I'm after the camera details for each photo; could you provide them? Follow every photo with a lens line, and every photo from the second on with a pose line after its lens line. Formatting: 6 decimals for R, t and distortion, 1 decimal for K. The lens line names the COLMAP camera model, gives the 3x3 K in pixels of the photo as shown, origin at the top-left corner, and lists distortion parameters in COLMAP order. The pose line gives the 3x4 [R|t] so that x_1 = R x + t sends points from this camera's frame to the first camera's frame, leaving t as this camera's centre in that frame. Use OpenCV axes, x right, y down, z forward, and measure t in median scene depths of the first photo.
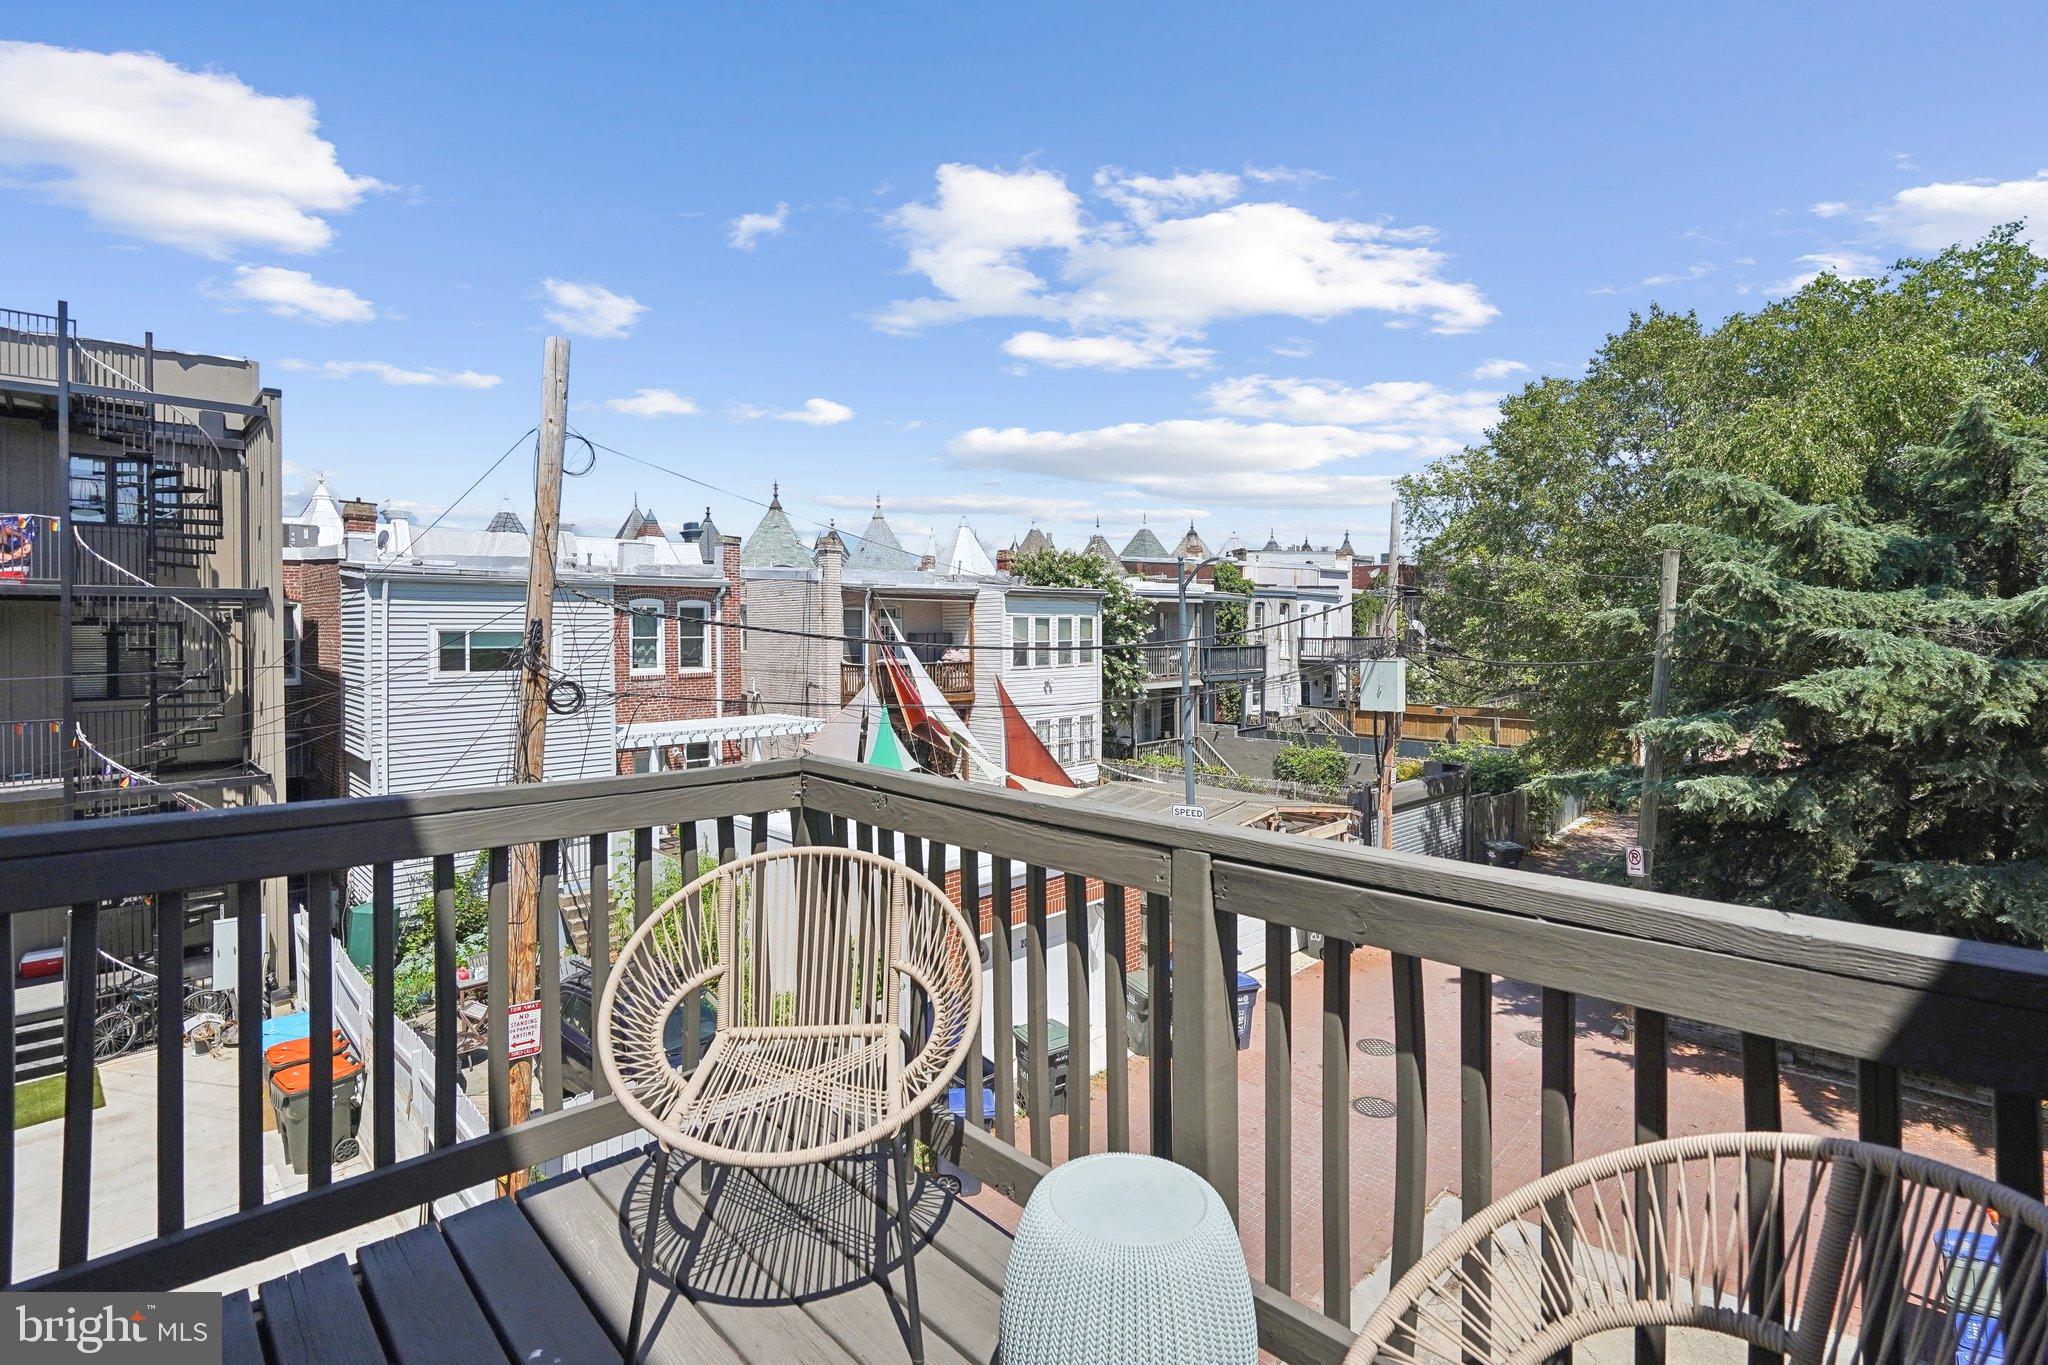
lens RADIAL K [[961.1, 0, 1016.3], [0, 961.1, 650.3], [0, 0, 1]] dist [-0.002559, -0.000018]
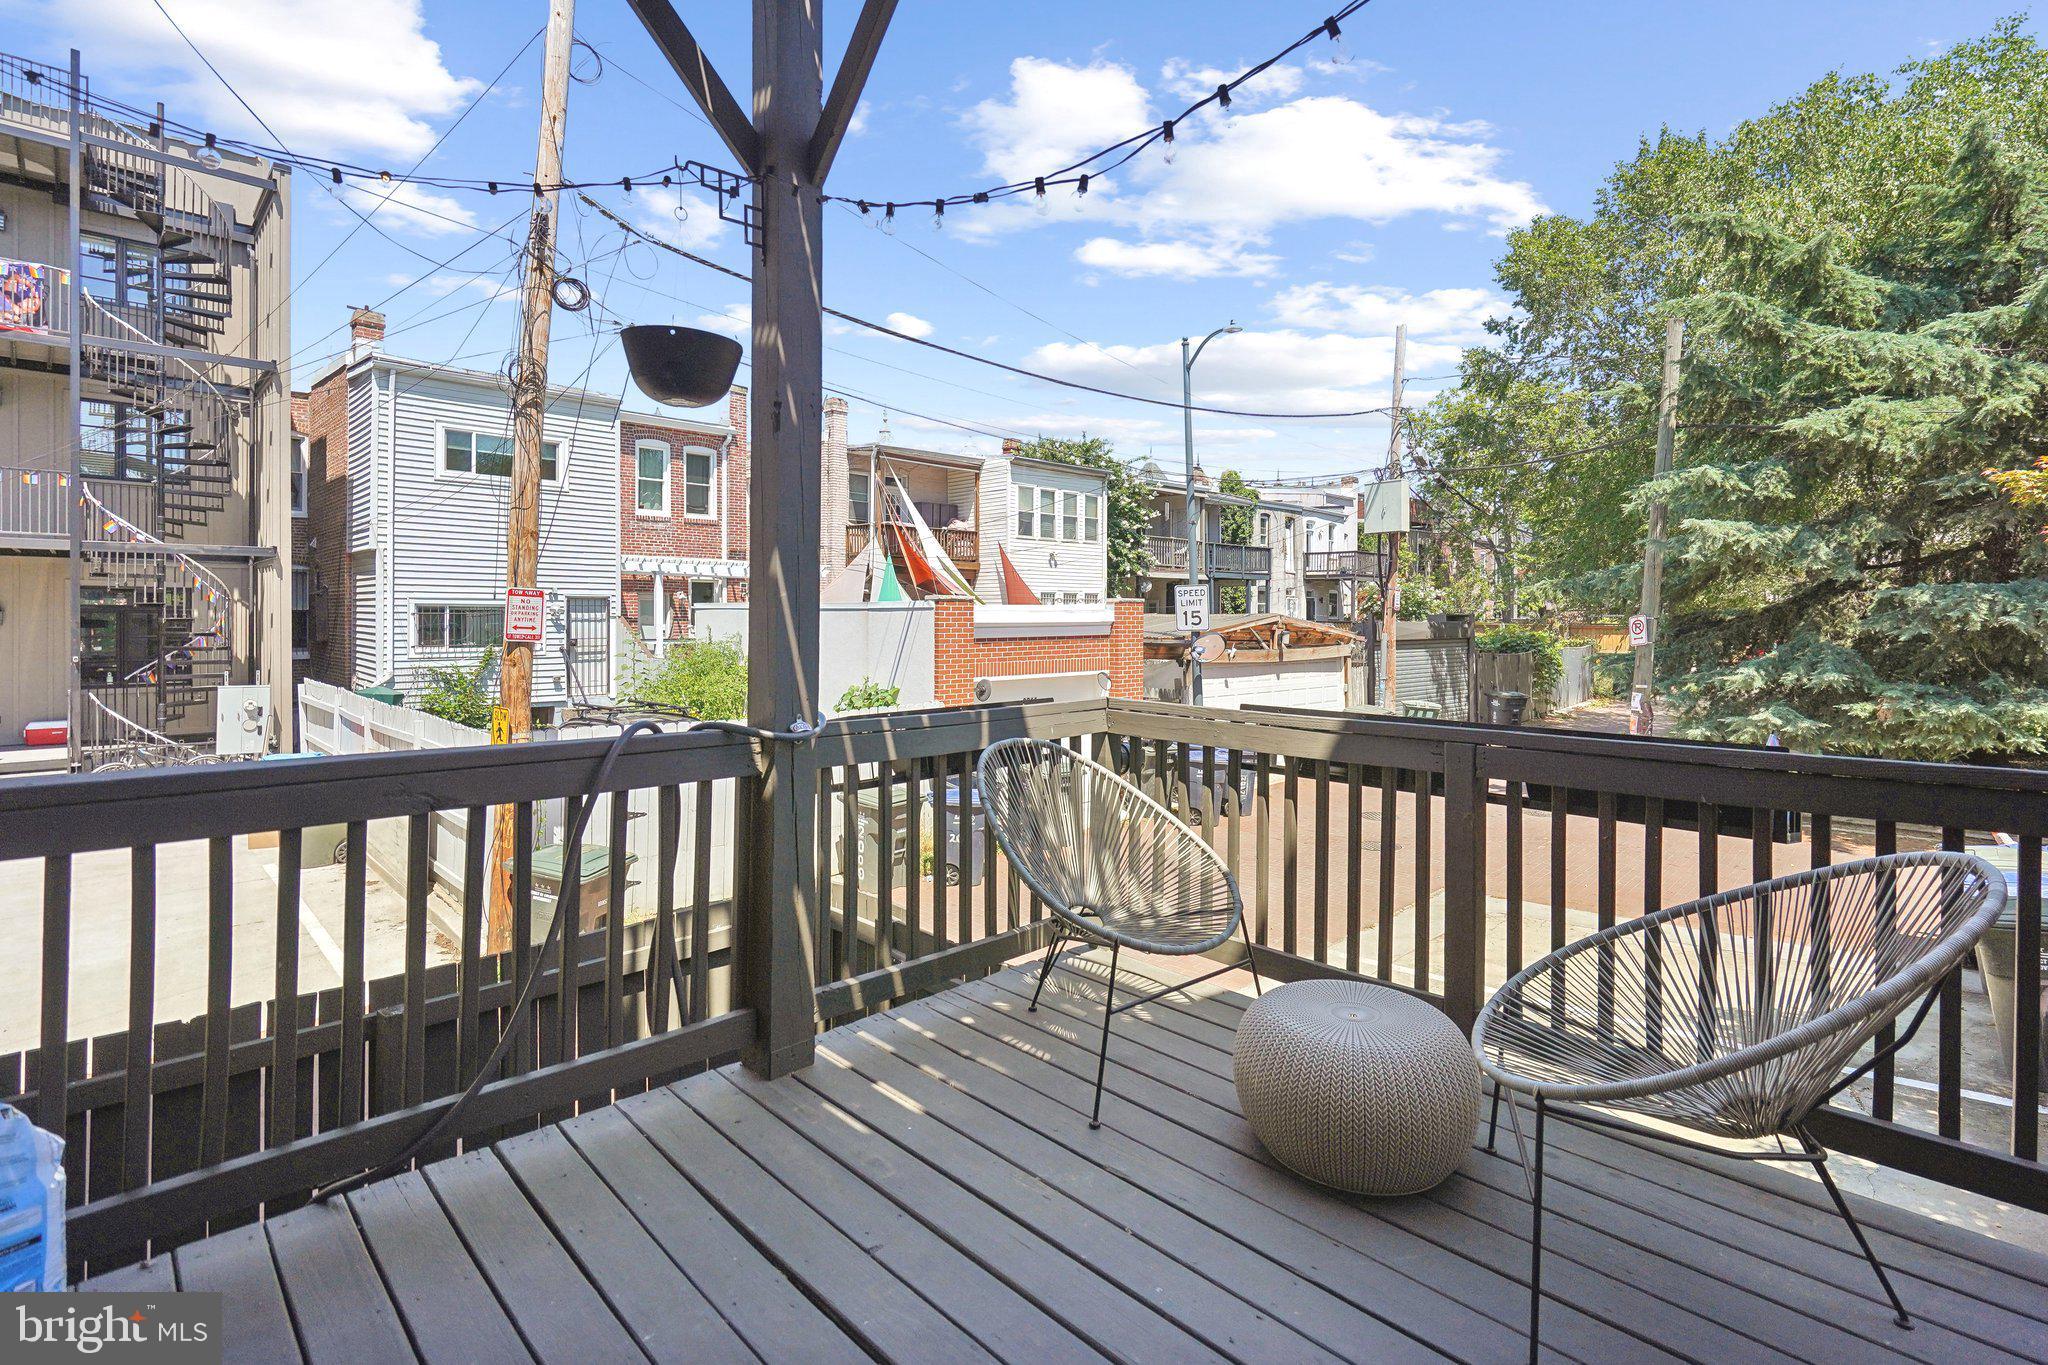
lens RADIAL K [[960.6, 0, 1020.7], [0, 960.6, 627.2], [0, 0, 1]] dist [-0.002185, -0.000462]
pose [[0.999980, 0.006081, -0.001692, 0.001851], [-0.006090, 0.999966, -0.005473, 0.134226], [0.001658, 0.005484, 0.999984, -0.000275]]
